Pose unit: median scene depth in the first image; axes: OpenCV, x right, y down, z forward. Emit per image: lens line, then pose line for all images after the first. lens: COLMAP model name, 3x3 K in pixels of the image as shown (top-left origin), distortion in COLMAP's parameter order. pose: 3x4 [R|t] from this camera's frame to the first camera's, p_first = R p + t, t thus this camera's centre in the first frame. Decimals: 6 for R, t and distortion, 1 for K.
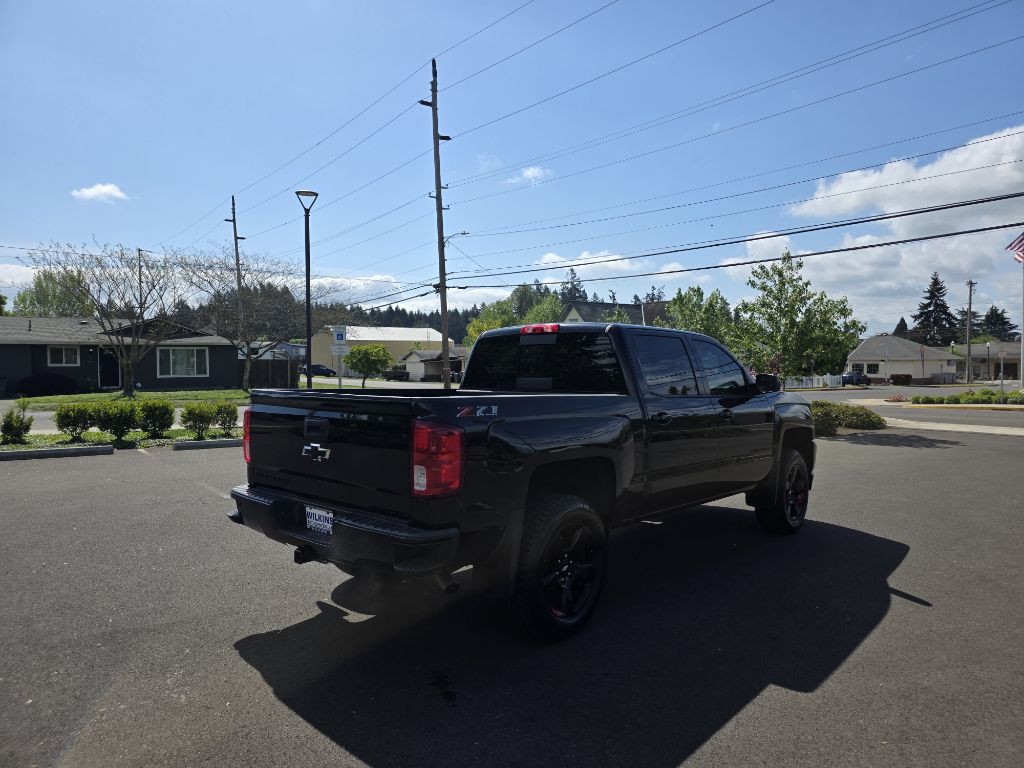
lens RADIAL K [[681.0, 0, 512.0], [0, 681.0, 384.0], [0, 0, 1]] dist [0.050953, -0.043638]
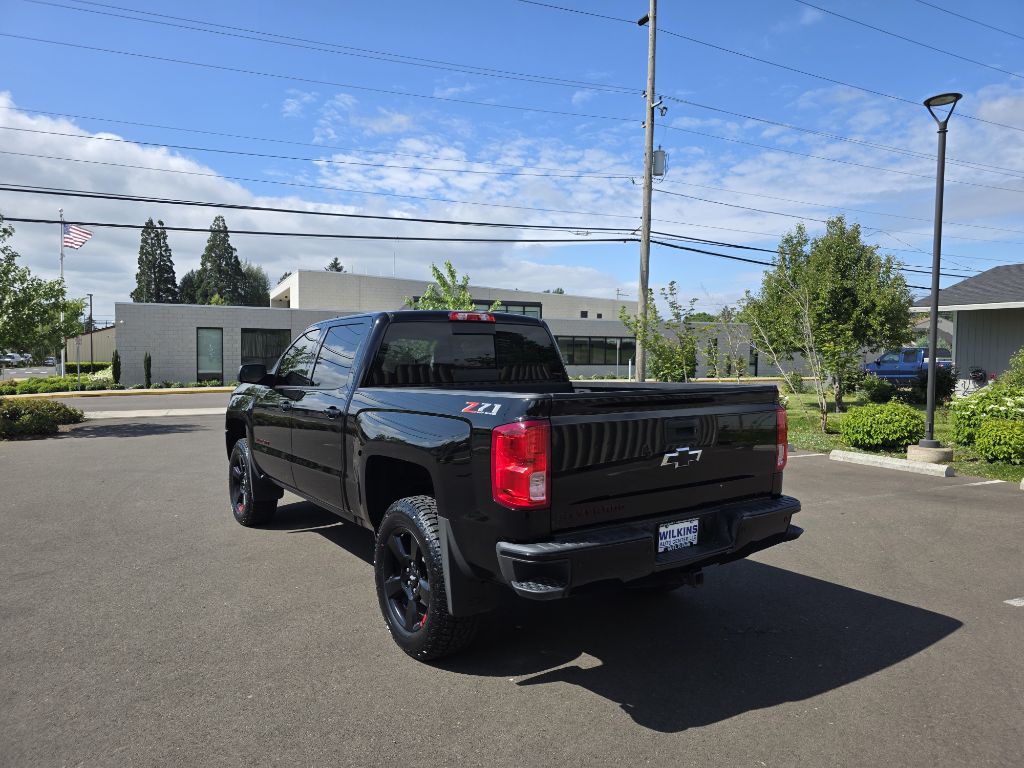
lens RADIAL K [[698.2, 0, 512.0], [0, 698.2, 384.0], [0, 0, 1]] dist [0.063641, -0.059471]
pose [[0.231998, -0.044551, 0.971695, -0.125585], [0.027632, 0.998849, 0.039199, -0.003605], [-0.972324, 0.017756, 0.232962, 0.104918]]
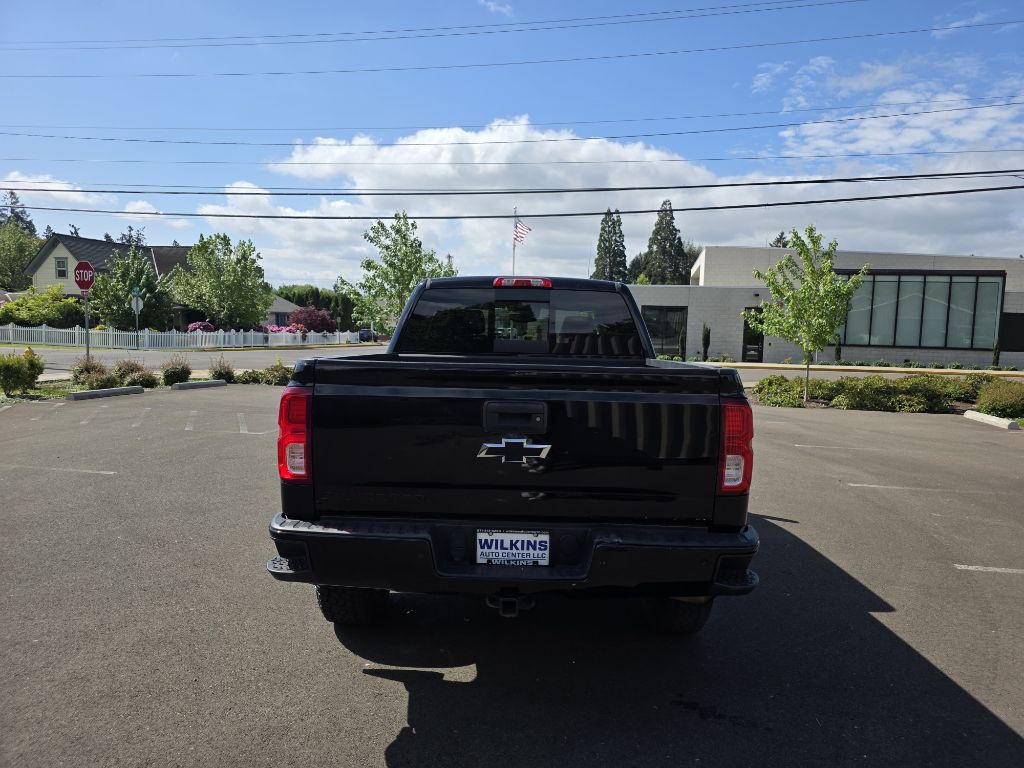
lens RADIAL K [[691.8, 0, 511.4], [0, 691.8, 380.7], [0, 0, 1]] dist [0.051253, -0.044776]
pose [[0.758176, -0.036450, 0.651030, -0.077203], [-0.001685, 0.998323, 0.057857, -0.001081], [-0.652048, -0.044963, 0.756843, 0.050446]]
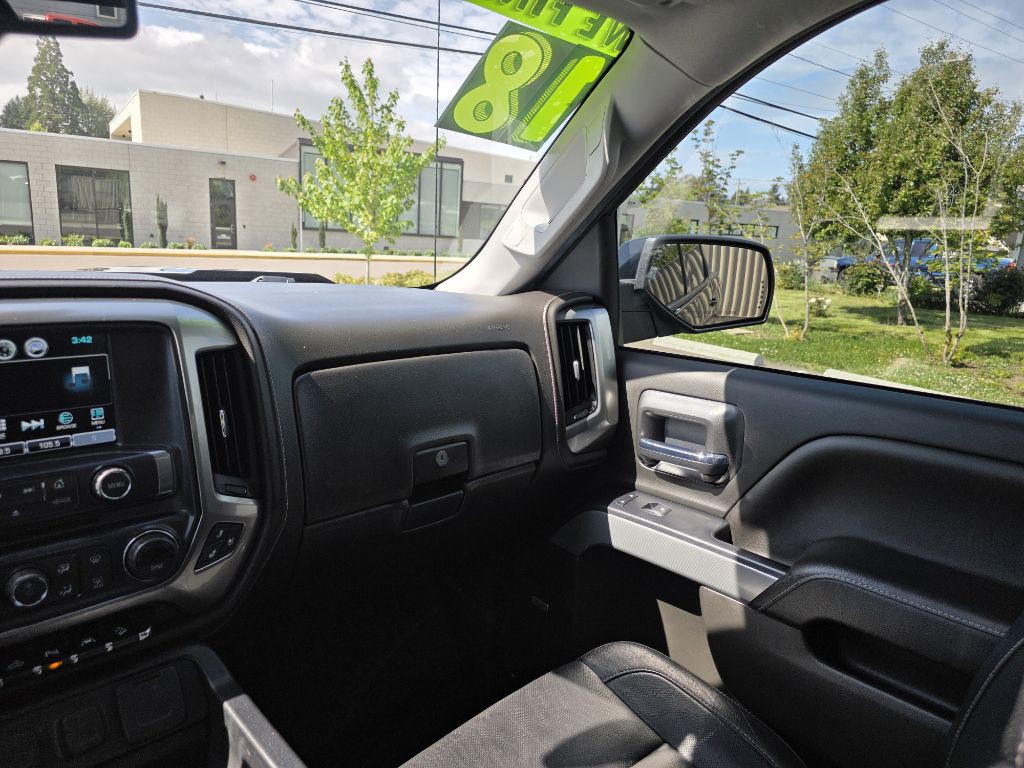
lens RADIAL K [[688.0, 0, 513.5], [0, 688.0, 390.7], [0, 0, 1]] dist [0.050328, -0.047107]
pose [[0.078399, -0.226234, 0.970913, 0.025650], [-0.023839, 0.973207, 0.228693, -0.002584], [-0.996637, -0.041075, 0.070905, 0.168998]]
